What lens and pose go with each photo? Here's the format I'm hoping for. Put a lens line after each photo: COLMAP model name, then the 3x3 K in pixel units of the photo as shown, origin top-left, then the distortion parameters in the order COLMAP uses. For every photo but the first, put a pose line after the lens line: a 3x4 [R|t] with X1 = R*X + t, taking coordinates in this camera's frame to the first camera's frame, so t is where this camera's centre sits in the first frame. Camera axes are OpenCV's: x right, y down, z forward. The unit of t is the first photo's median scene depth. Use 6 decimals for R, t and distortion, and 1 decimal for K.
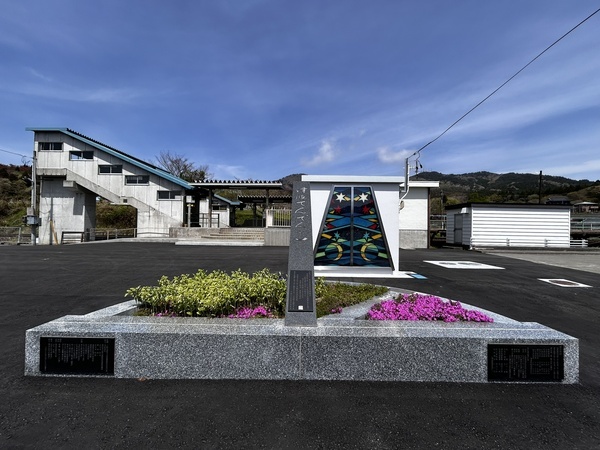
lens RADIAL K [[244.4, 0, 296.6], [0, 244.4, 222.6], [0, 0, 1]] dist [0.002241, 0.001008]
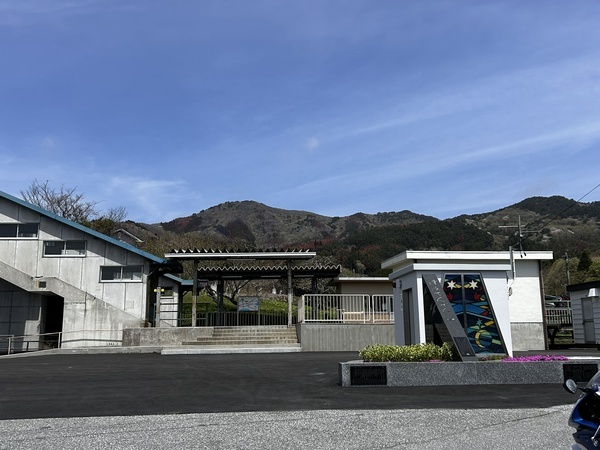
lens RADIAL K [[603.0, 0, 301.2], [0, 603.0, 224.6], [0, 0, 1]] dist [0.041619, 0.000000]
pose [[0.994489, -0.004664, 0.104738, -0.285236], [0.021280, 0.987194, -0.158099, 0.013625], [-0.102659, 0.159457, 0.981853, -0.585232]]
